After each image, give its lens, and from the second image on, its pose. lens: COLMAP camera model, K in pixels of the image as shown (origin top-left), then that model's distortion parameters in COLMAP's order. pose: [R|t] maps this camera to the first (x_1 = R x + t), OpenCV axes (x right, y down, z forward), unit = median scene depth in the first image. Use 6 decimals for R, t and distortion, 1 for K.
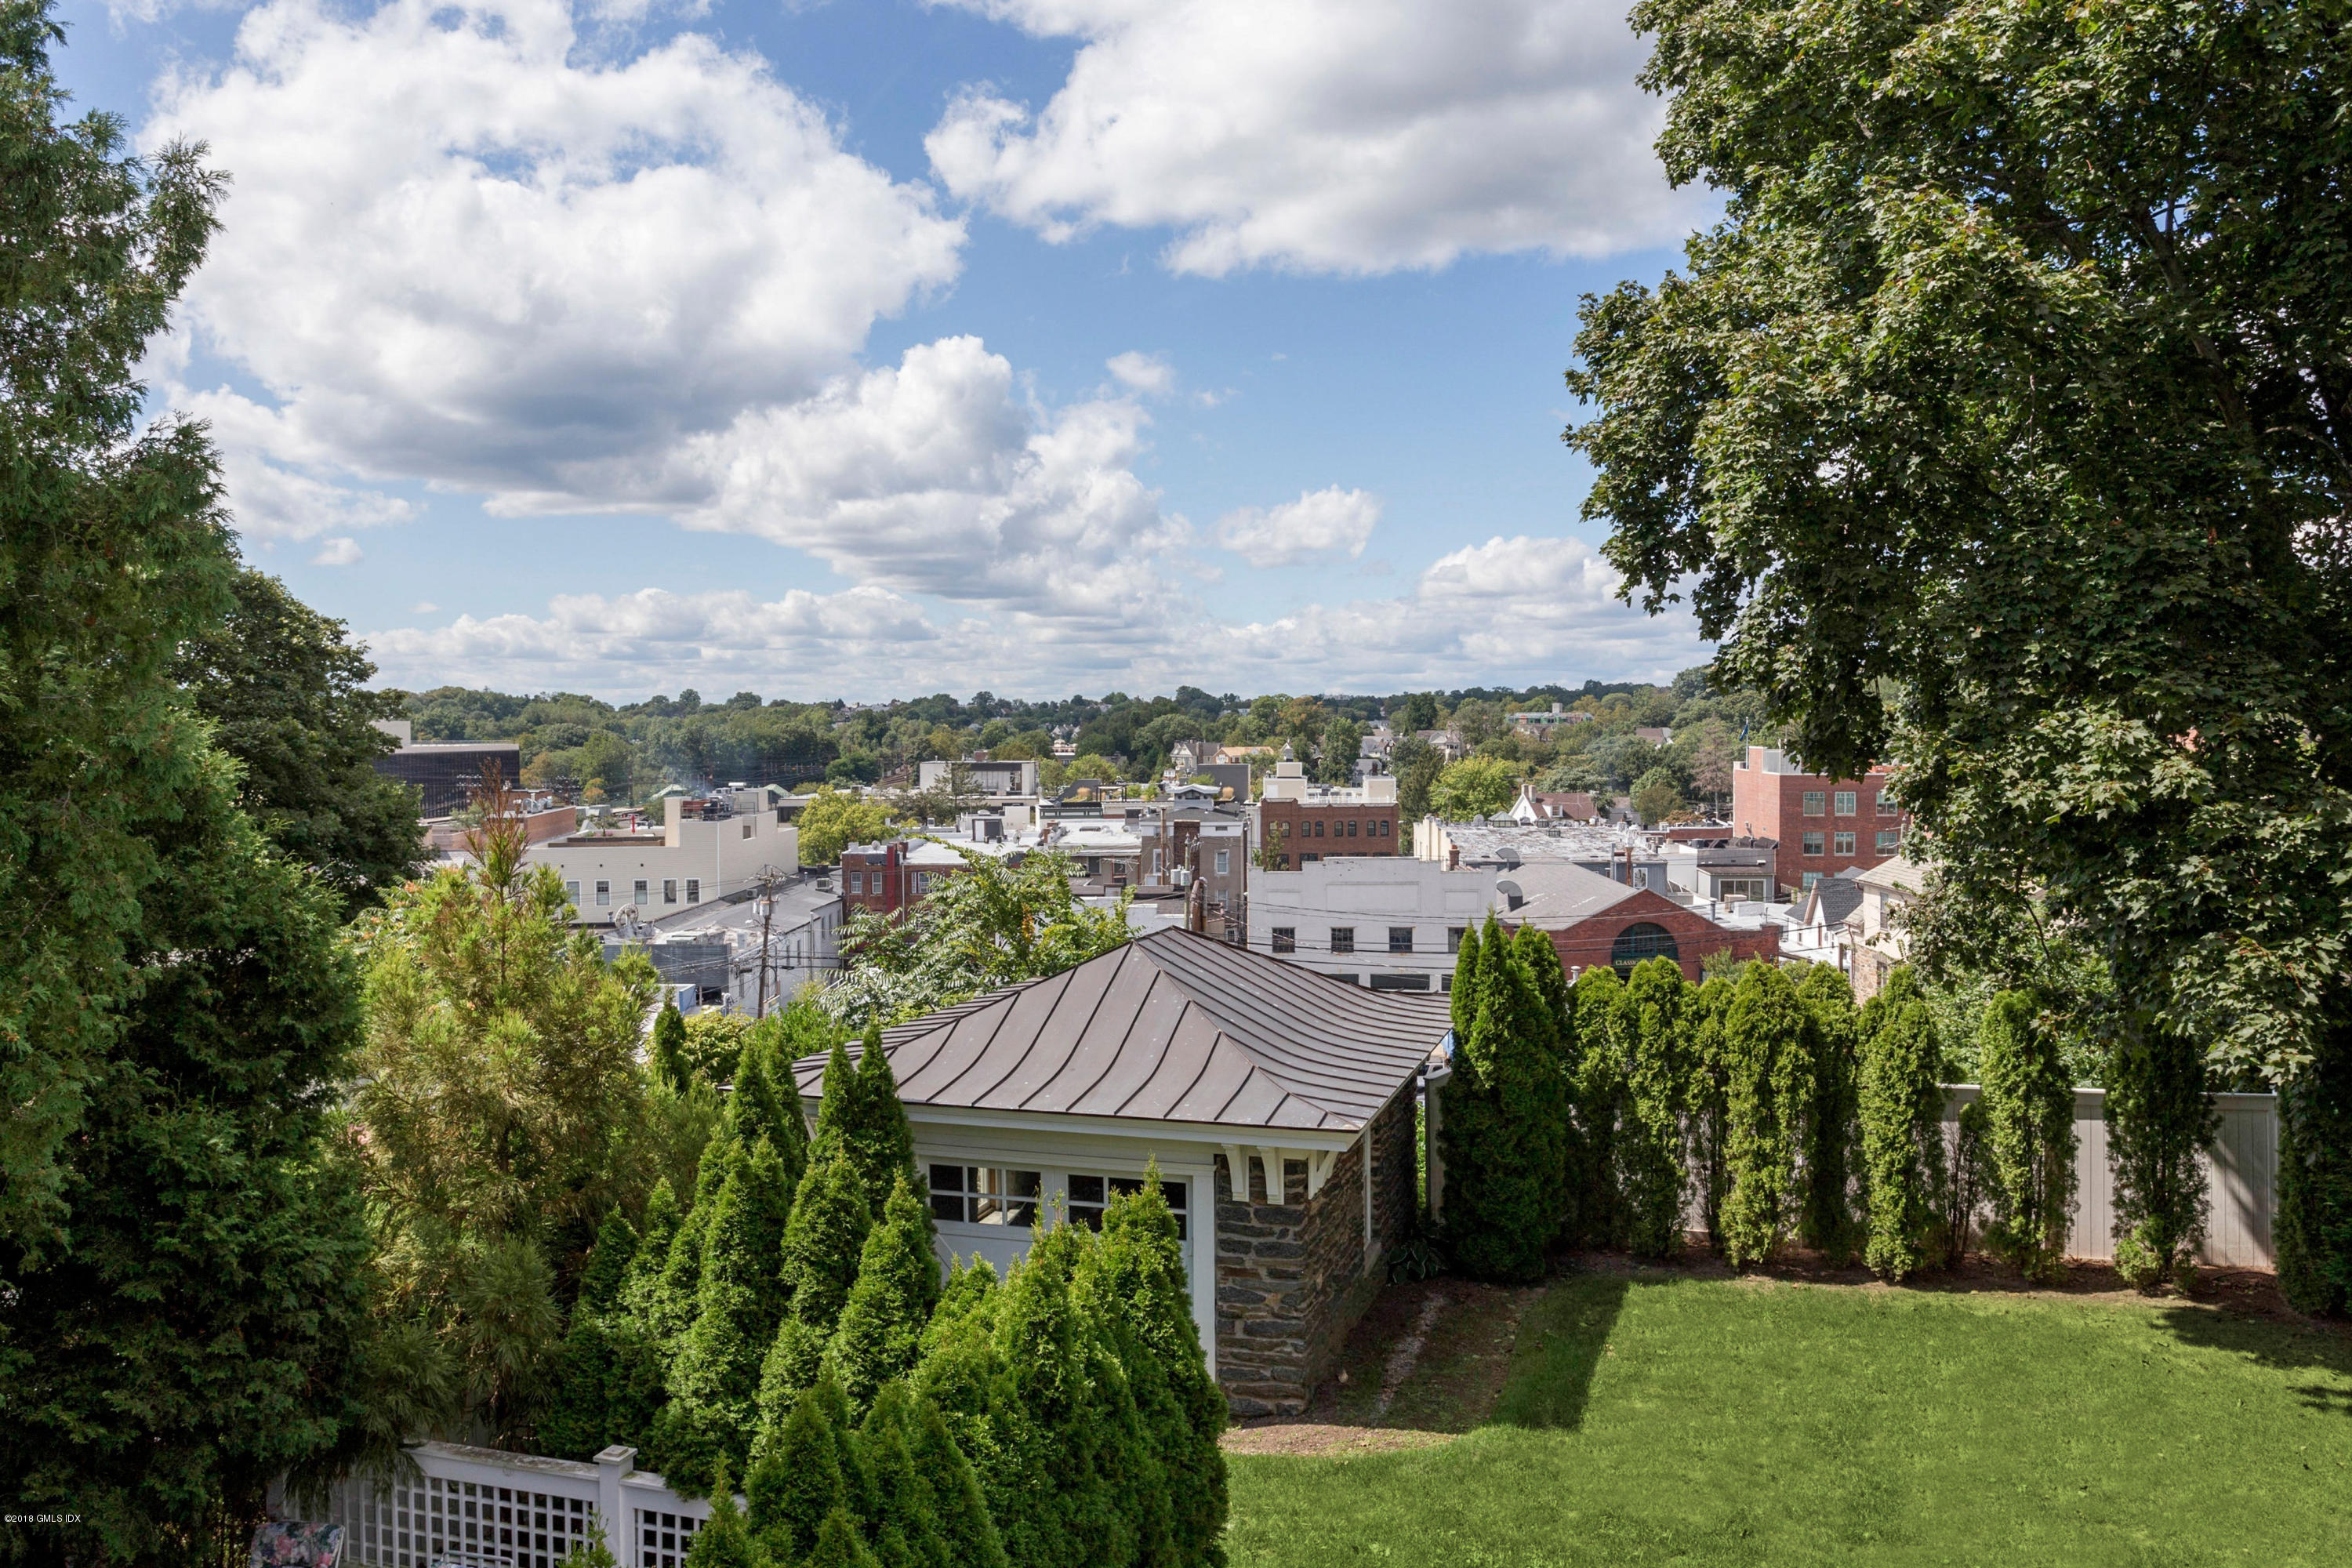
lens RADIAL K [[1697.7, 0, 1198.1], [0, 1697.7, 792.3], [0, 0, 1]] dist [0.006042, 0.024851]
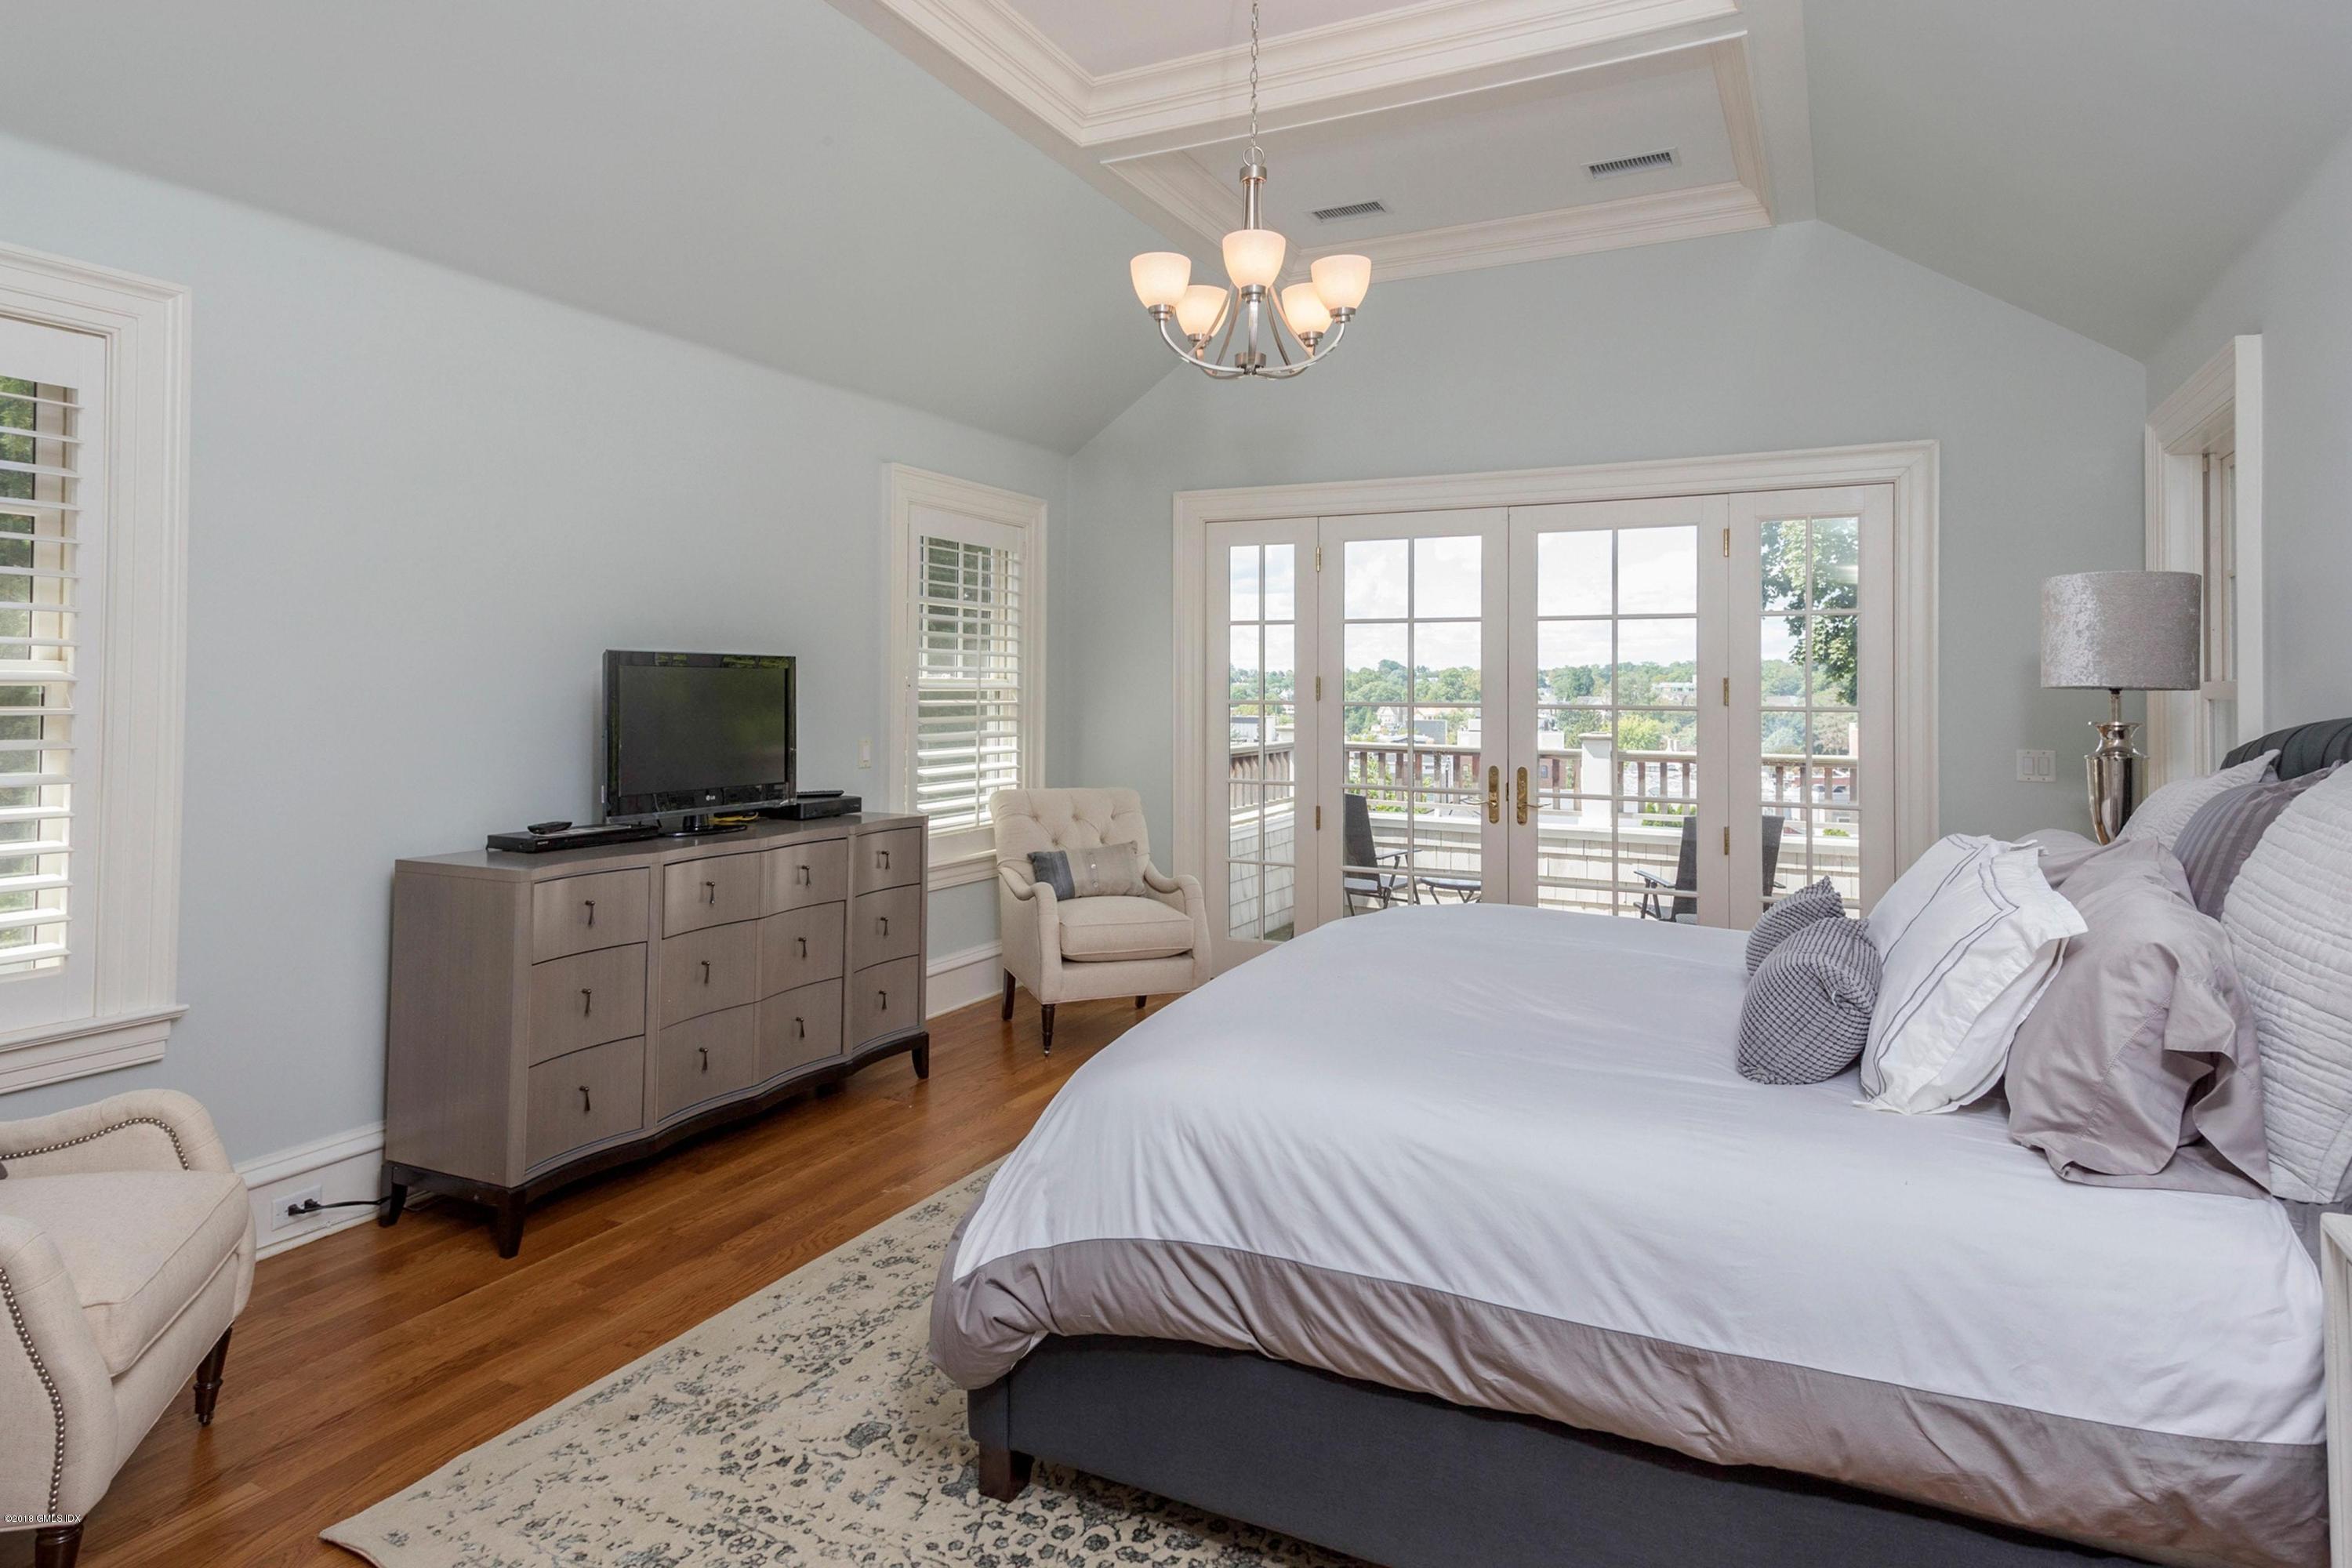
lens RADIAL K [[1353.6, 0, 1148.6], [0, 1353.6, 657.5], [0, 0, 1]] dist [0.004217, 0.000343]
pose [[0.984479, 0.004359, -0.175448, -0.104339], [-0.015499, 0.997945, -0.062172, 0.028581], [0.174816, 0.063926, 0.982524, -0.460912]]
